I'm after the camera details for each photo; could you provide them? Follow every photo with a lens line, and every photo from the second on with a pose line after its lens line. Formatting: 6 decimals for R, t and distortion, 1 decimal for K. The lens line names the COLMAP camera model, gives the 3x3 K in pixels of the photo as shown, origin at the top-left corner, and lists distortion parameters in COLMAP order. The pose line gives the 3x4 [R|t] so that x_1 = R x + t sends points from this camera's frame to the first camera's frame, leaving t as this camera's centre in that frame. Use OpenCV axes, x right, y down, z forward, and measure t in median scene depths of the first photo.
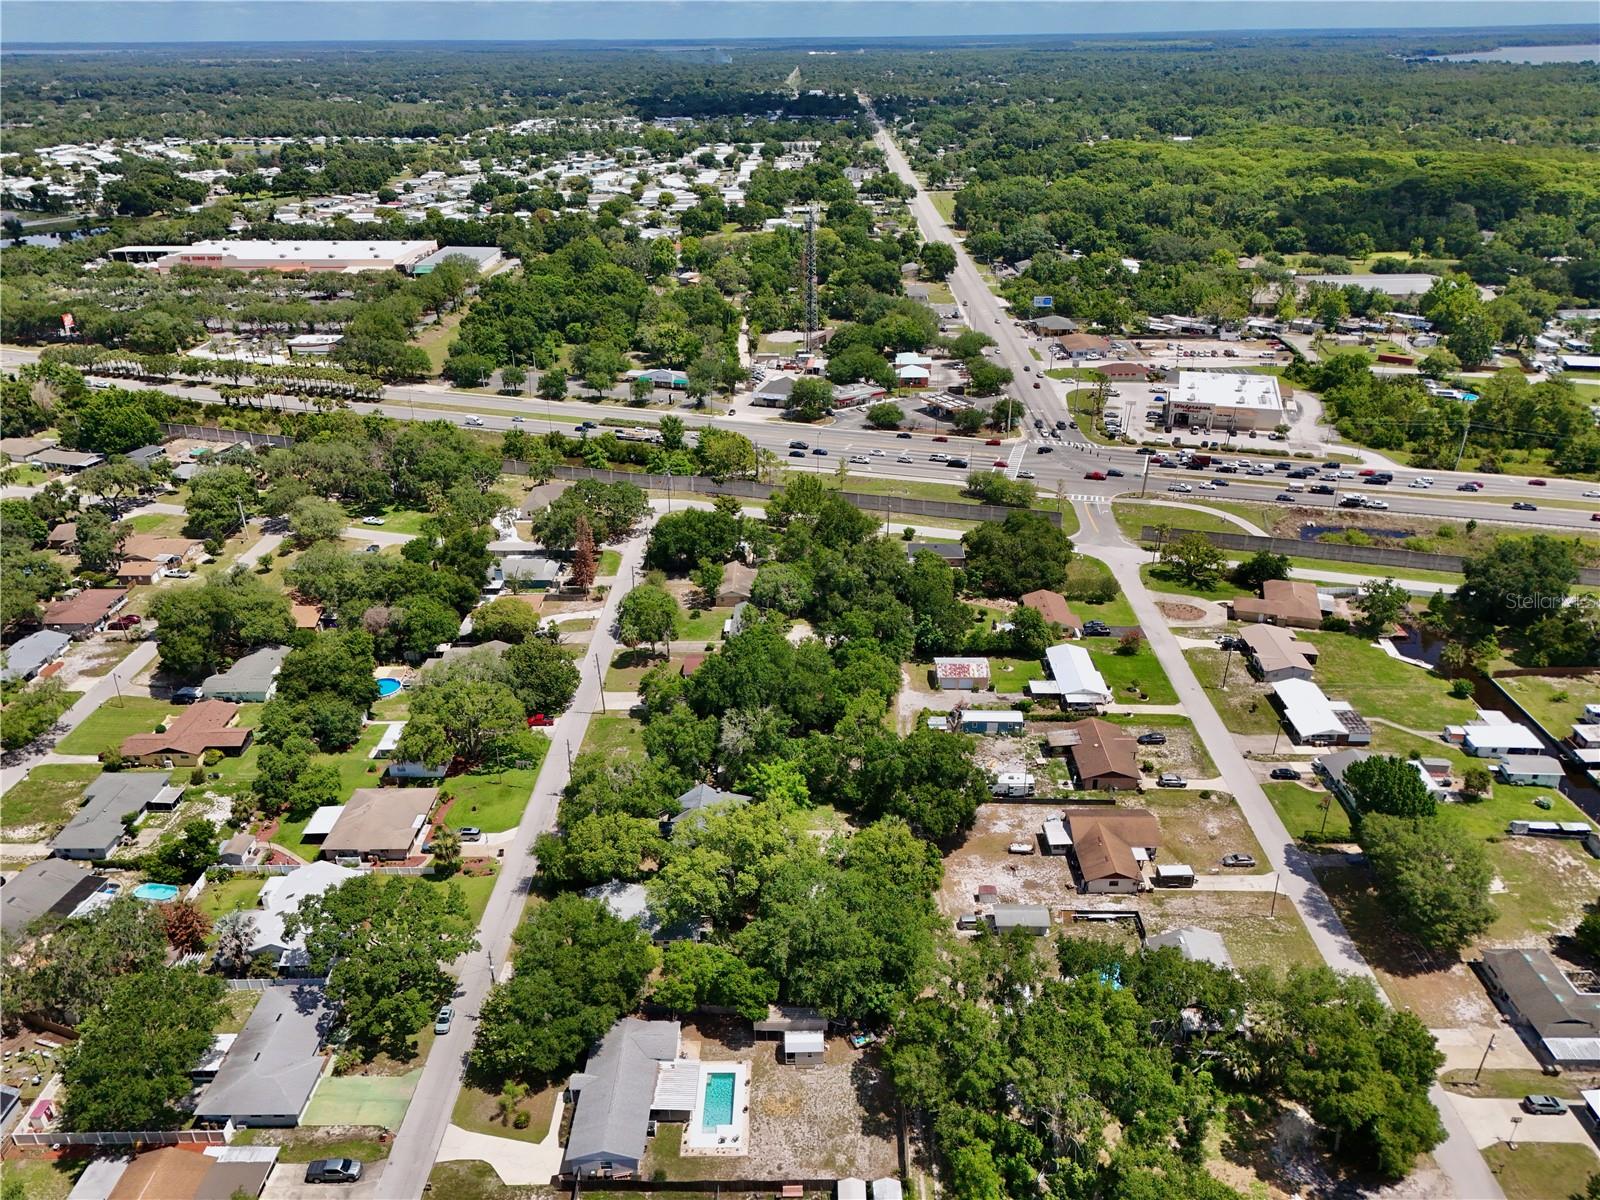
lens RADIAL K [[1172.5, 0, 803.1], [0, 1172.5, 612.8], [0, 0, 1]] dist [0.075293, -0.071014]
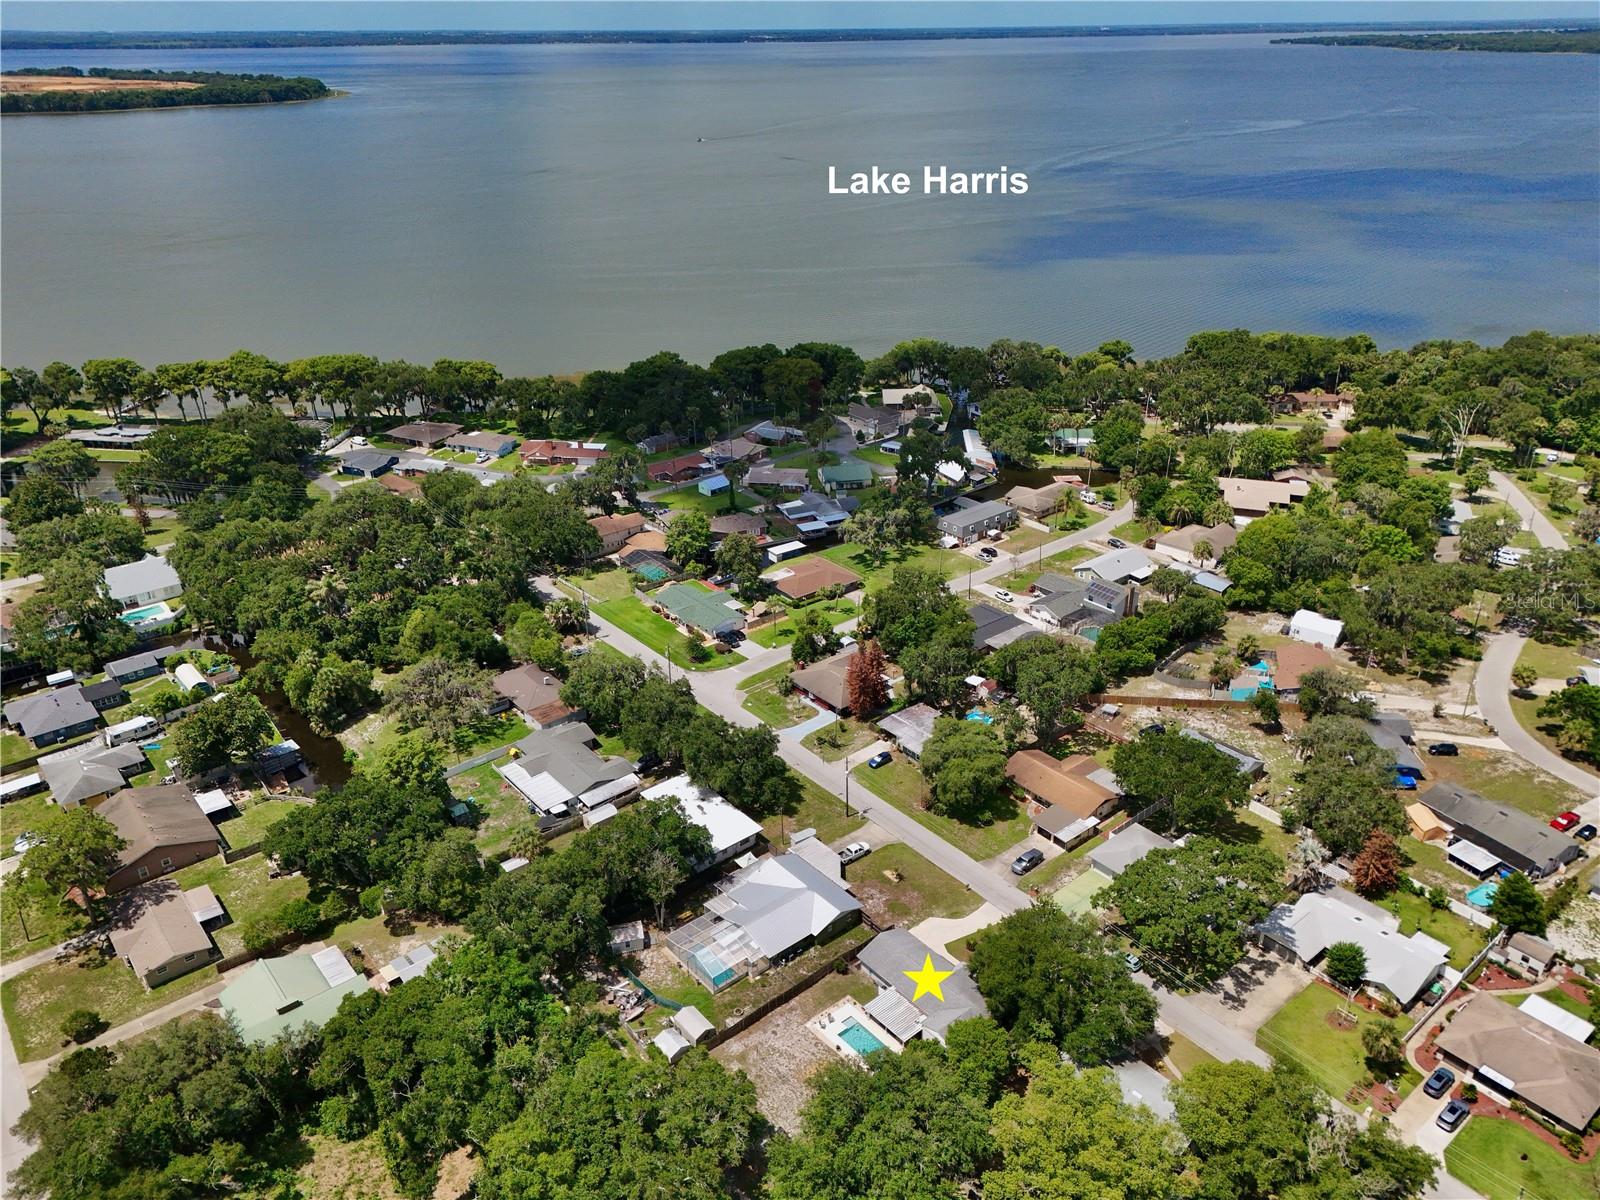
lens RADIAL K [[1172.5, 0, 803.1], [0, 1172.5, 612.8], [0, 0, 1]] dist [0.075293, -0.071014]
pose [[-0.763127, 0.301190, -0.571771, 0.242843], [-0.269561, 0.655758, 0.705208, -0.299098], [0.587346, 0.692290, -0.419237, 0.613001]]
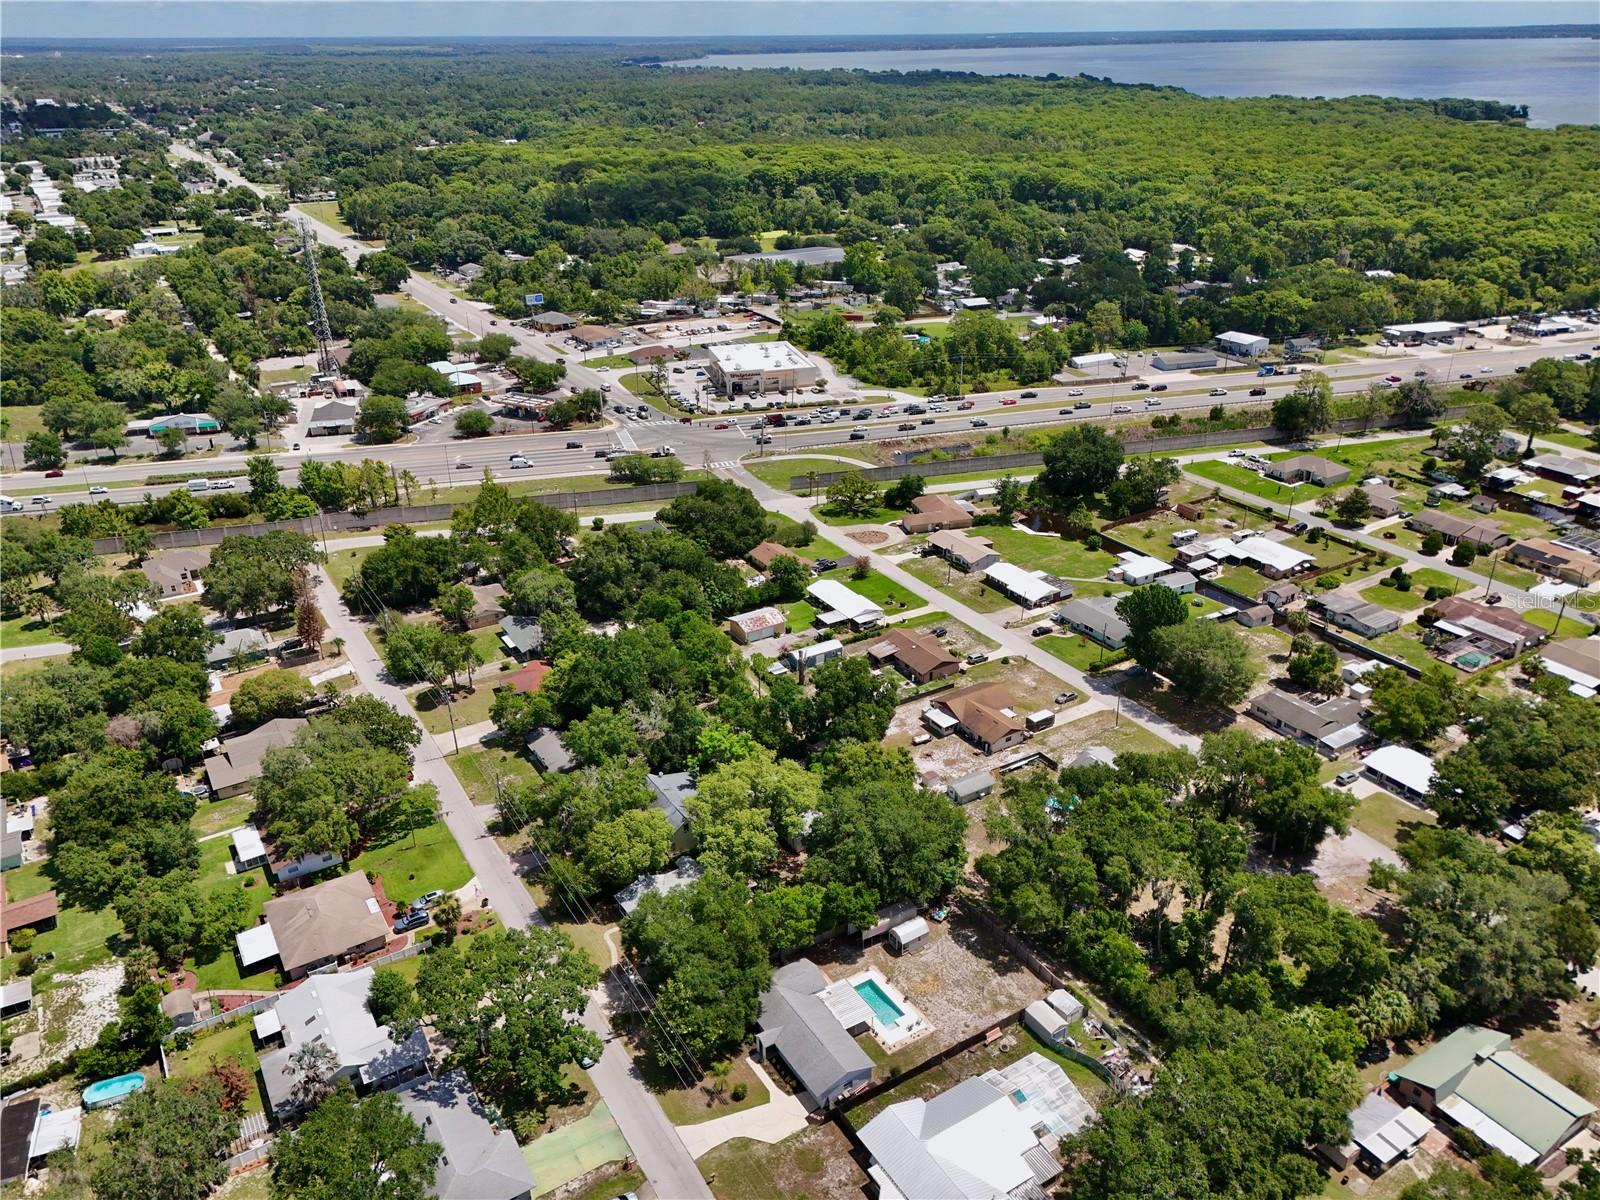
lens RADIAL K [[1172.5, 0, 803.1], [0, 1172.5, 612.8], [0, 0, 1]] dist [0.075293, -0.071014]
pose [[0.842700, -0.233795, 0.484971, -0.309999], [0.235683, 0.970090, 0.058132, -0.010888], [-0.484056, 0.065312, 0.872596, 0.028481]]
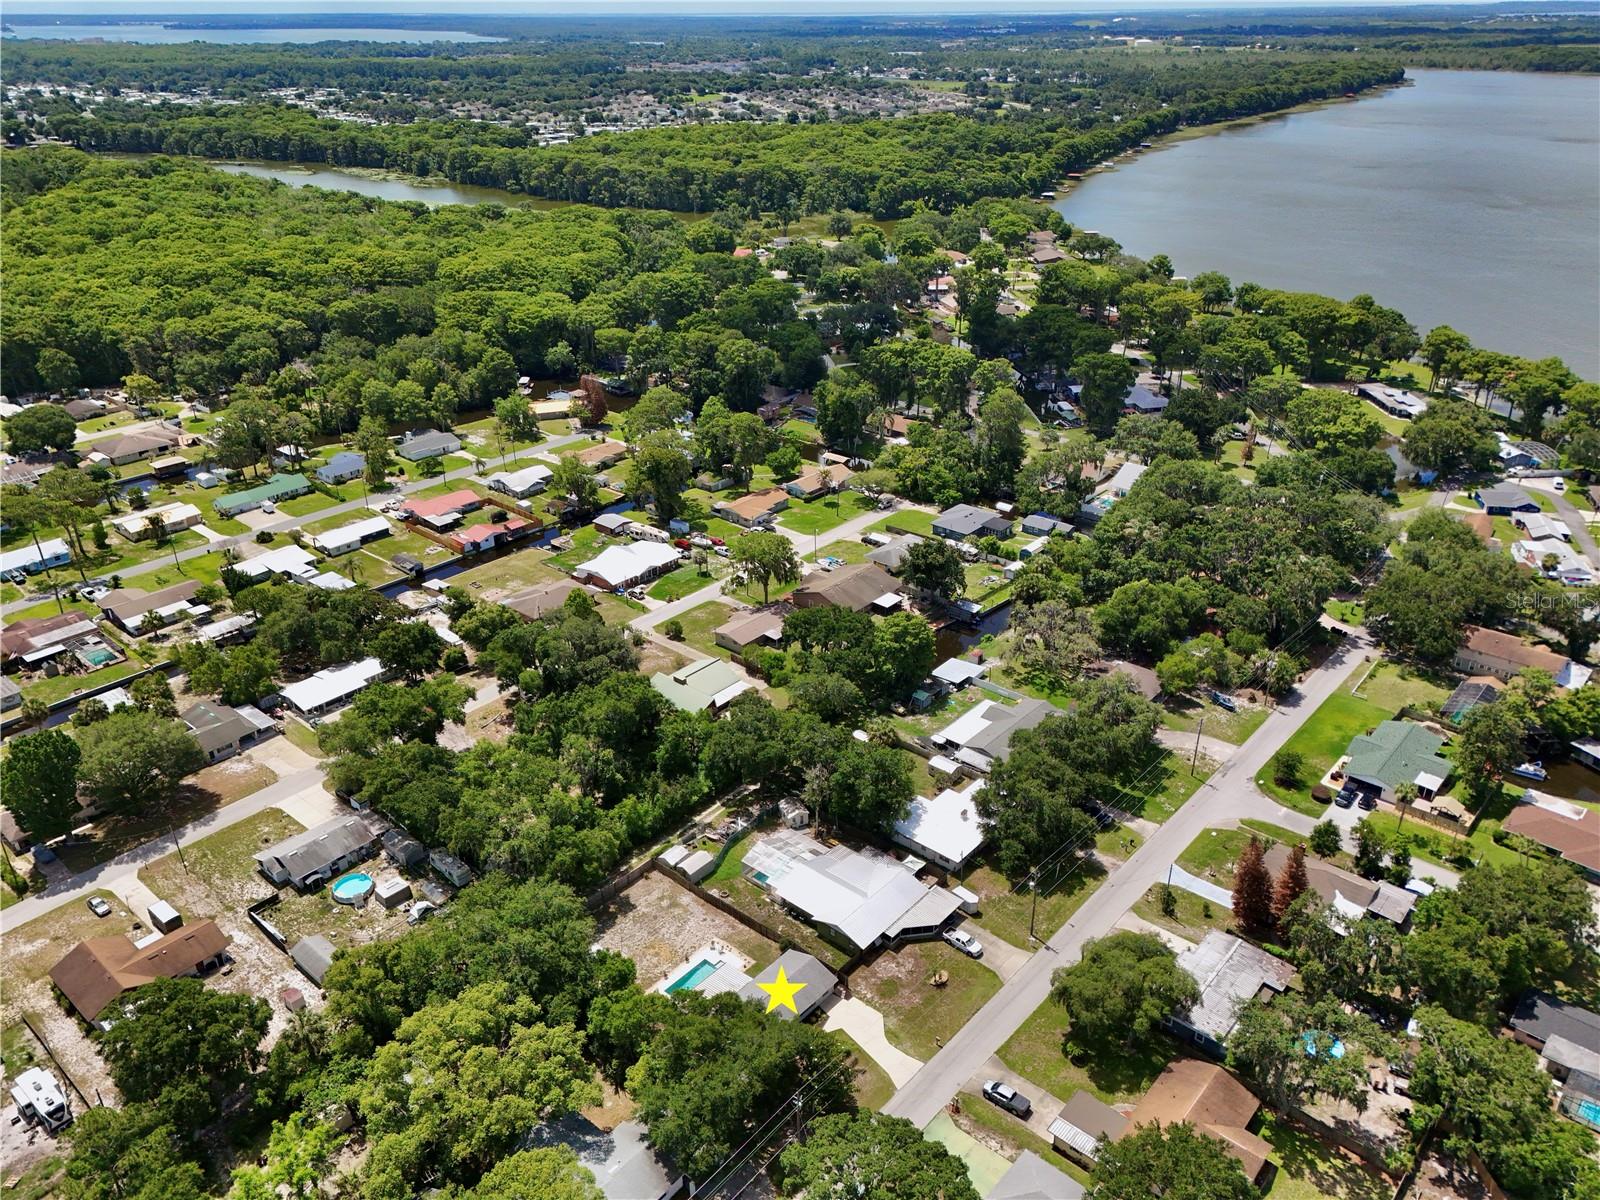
lens RADIAL K [[1172.5, 0, 803.1], [0, 1172.5, 612.8], [0, 0, 1]] dist [0.075293, -0.071014]
pose [[-0.761990, -0.280985, 0.583454, -0.376408], [0.295993, 0.650228, 0.699709, -0.302518], [-0.575985, 0.705870, -0.412297, 0.621686]]
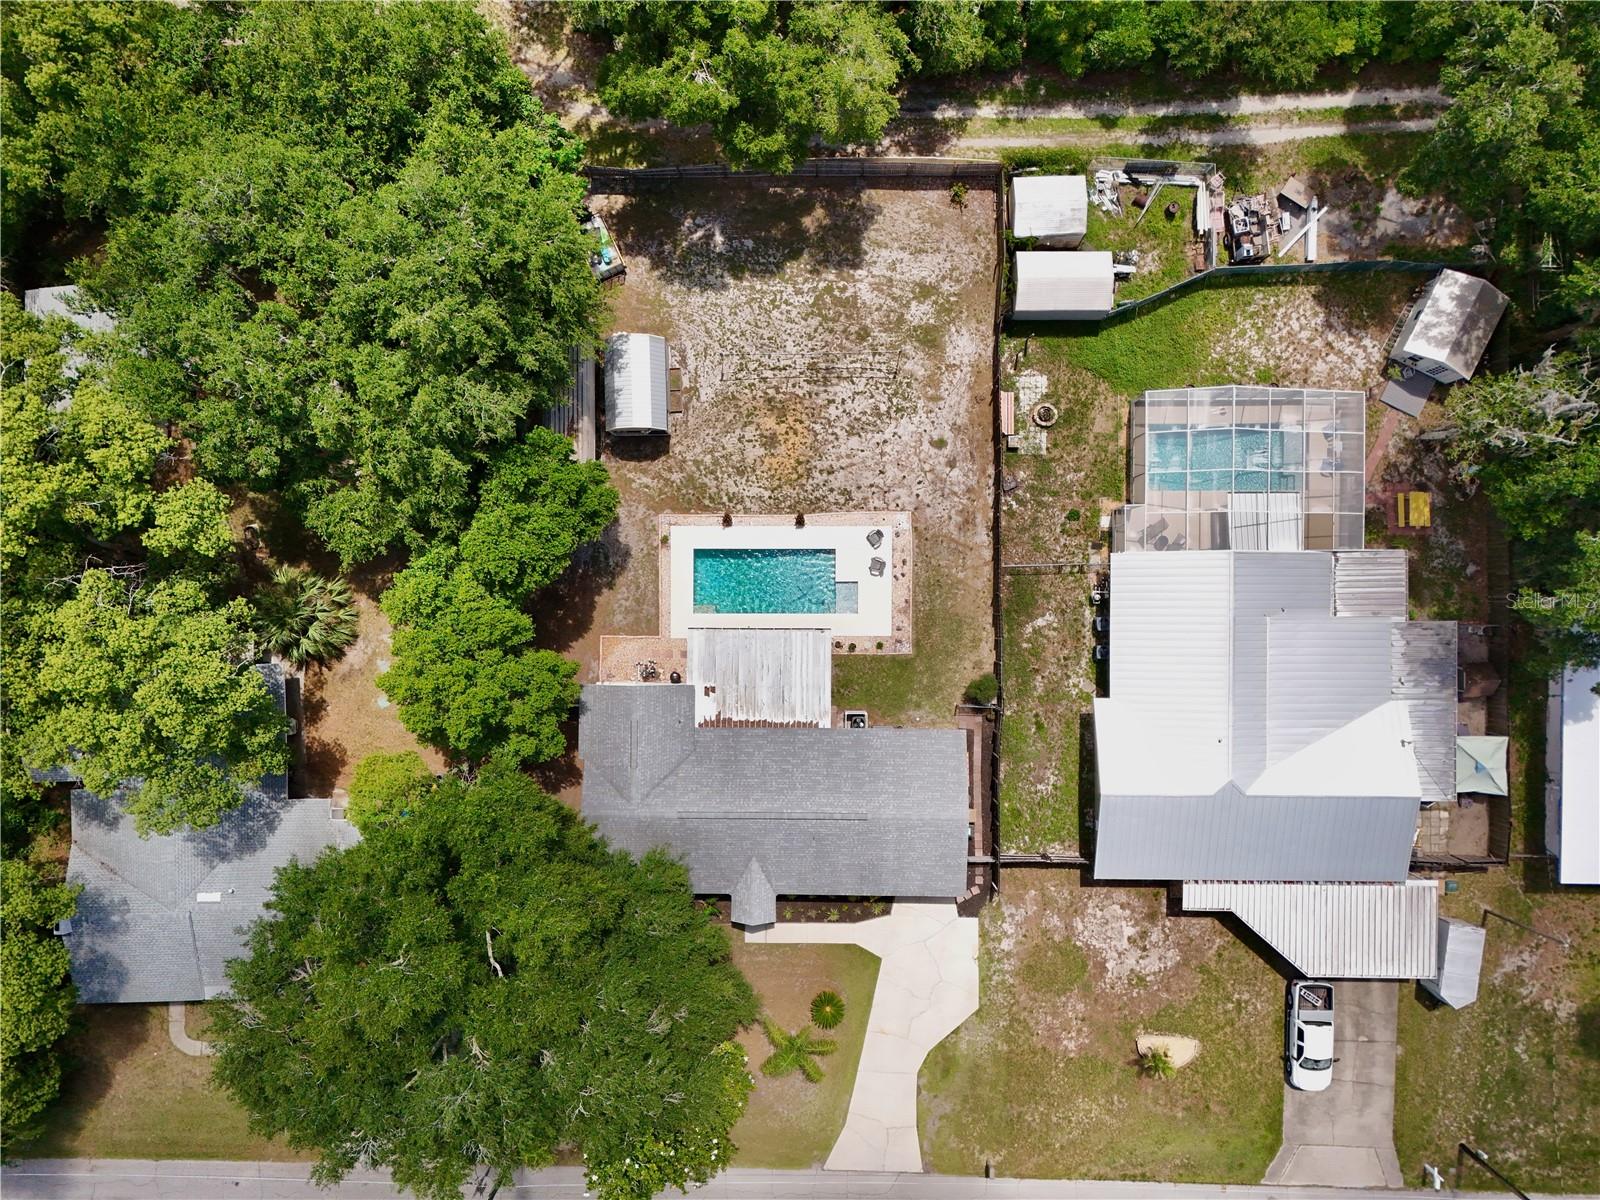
lens RADIAL K [[1123.1, 0, 807.2], [0, 1123.1, 621.4], [0, 0, 1]] dist [0.101496, -0.144887]
pose [[-0.002069, -0.999998, 0.000007, -0.046166], [0.453485, -0.000932, 0.891263, 0.019557], [-0.891261, 0.001848, 0.453486, 0.426361]]
